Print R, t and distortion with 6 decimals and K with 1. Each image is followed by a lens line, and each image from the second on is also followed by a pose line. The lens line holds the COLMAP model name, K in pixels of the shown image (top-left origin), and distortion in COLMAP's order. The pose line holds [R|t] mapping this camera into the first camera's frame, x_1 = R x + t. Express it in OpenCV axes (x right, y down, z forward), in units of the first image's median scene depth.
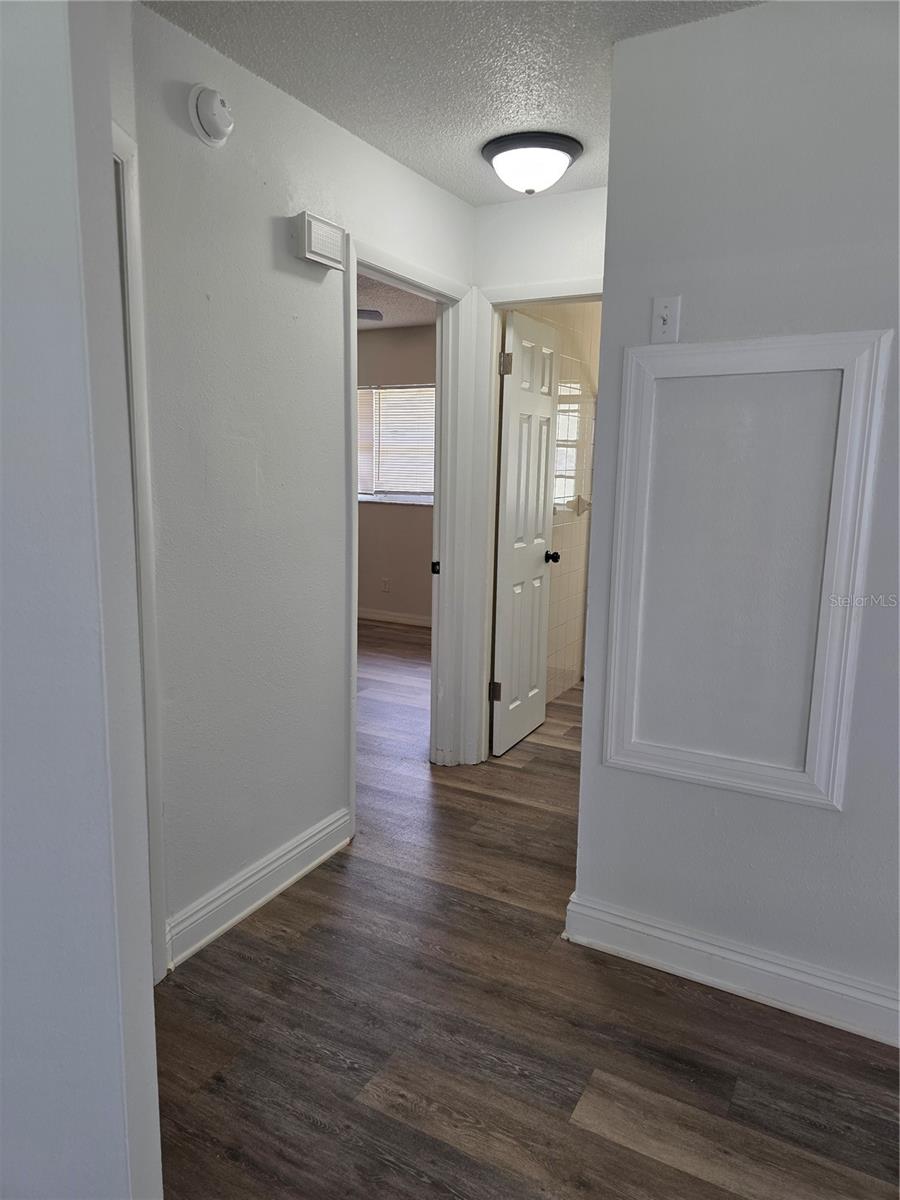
lens RADIAL K [[802.9, 0, 444.6], [0, 802.9, 593.4], [0, 0, 1]] dist [0.075247, -0.059383]
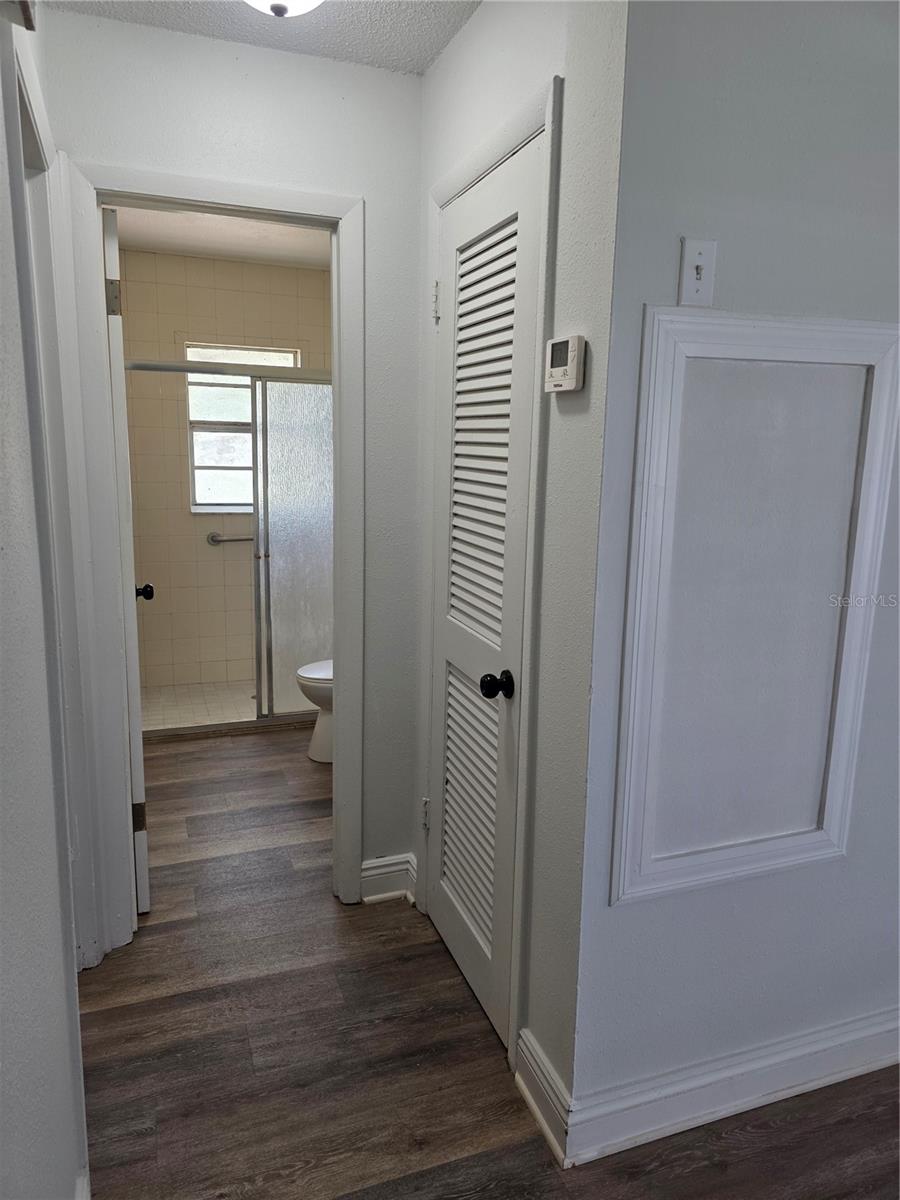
lens RADIAL K [[802.9, 0, 451.3], [0, 802.9, 599.8], [0, 0, 1]] dist [0.075247, -0.059383]
pose [[0.653842, -0.142978, 0.742999, -0.387578], [0.116208, 0.989309, 0.088112, -0.131405], [-0.747654, 0.028731, 0.663467, 0.635247]]
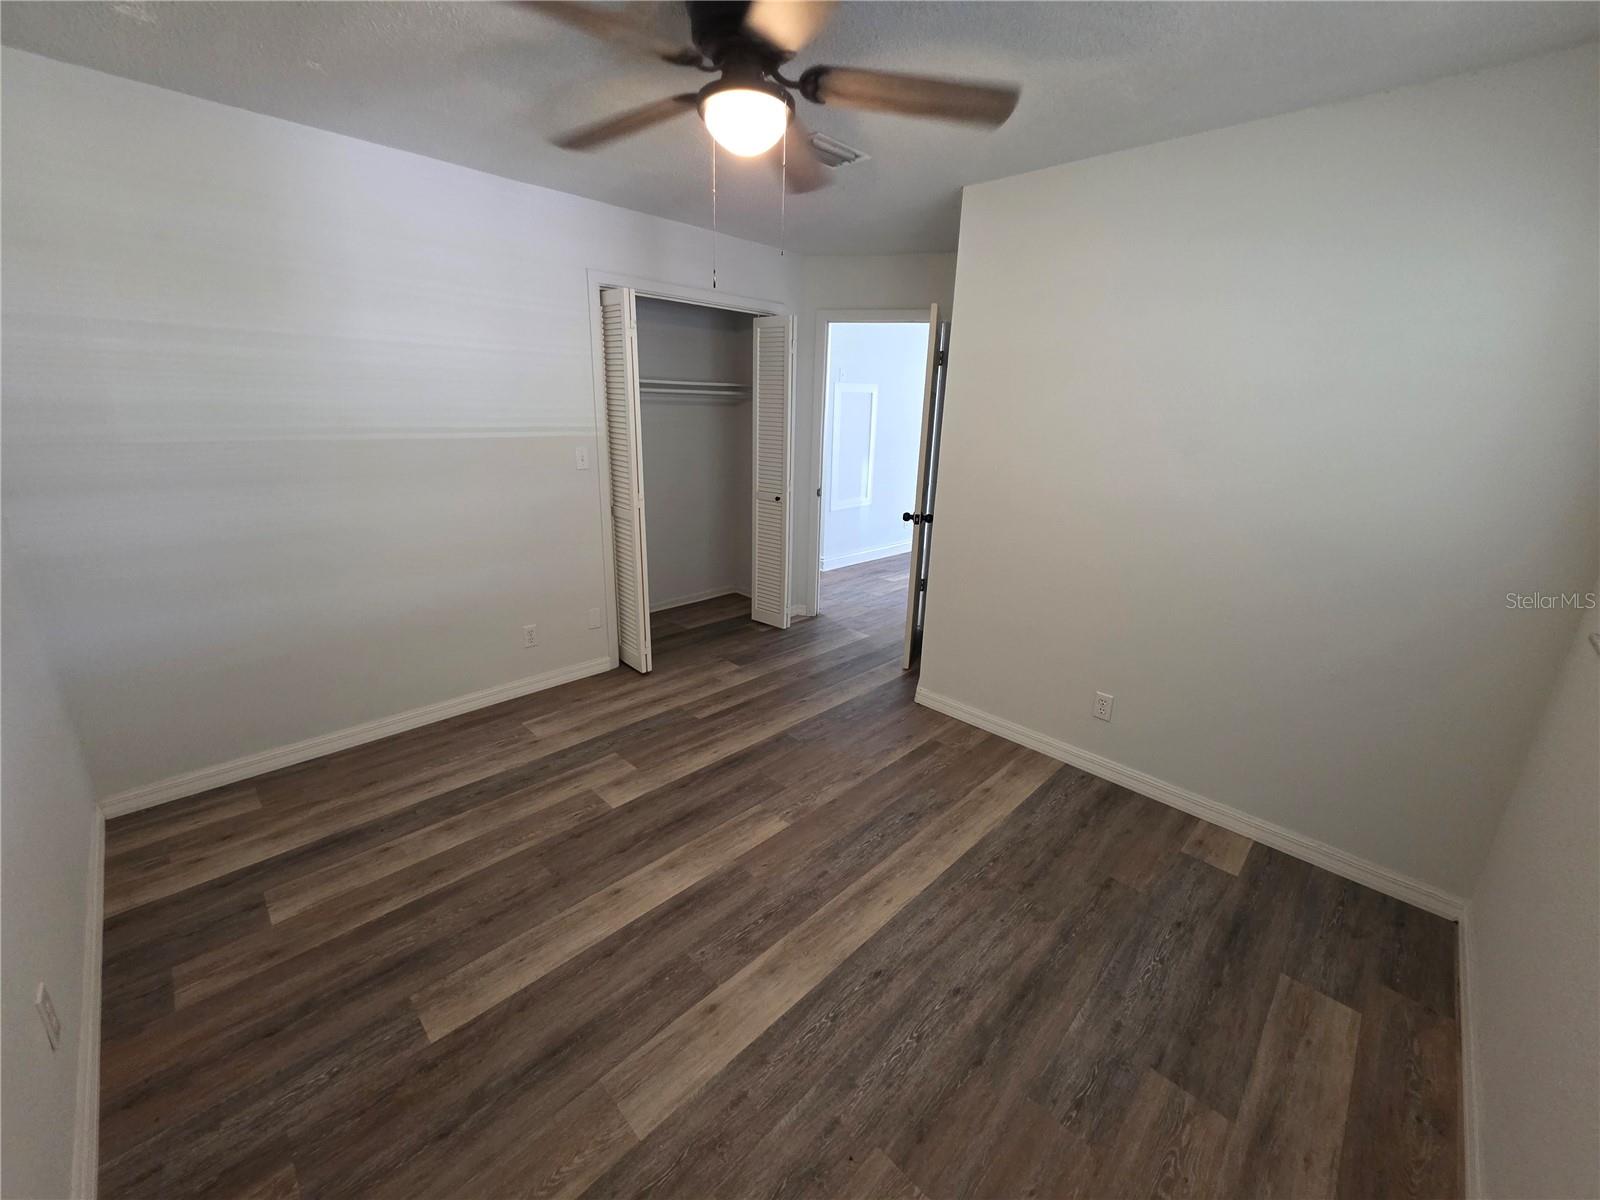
lens RADIAL K [[645.3, 0, 796.8], [0, 645.3, 580.3], [0, 0, 1]] dist [0.013326, 0.000370]
pose [[0.272548, -0.270929, 0.923209, -2.309678], [0.137040, 0.960683, 0.241470, -0.166239], [-0.952333, 0.060704, 0.298961, 0.377335]]
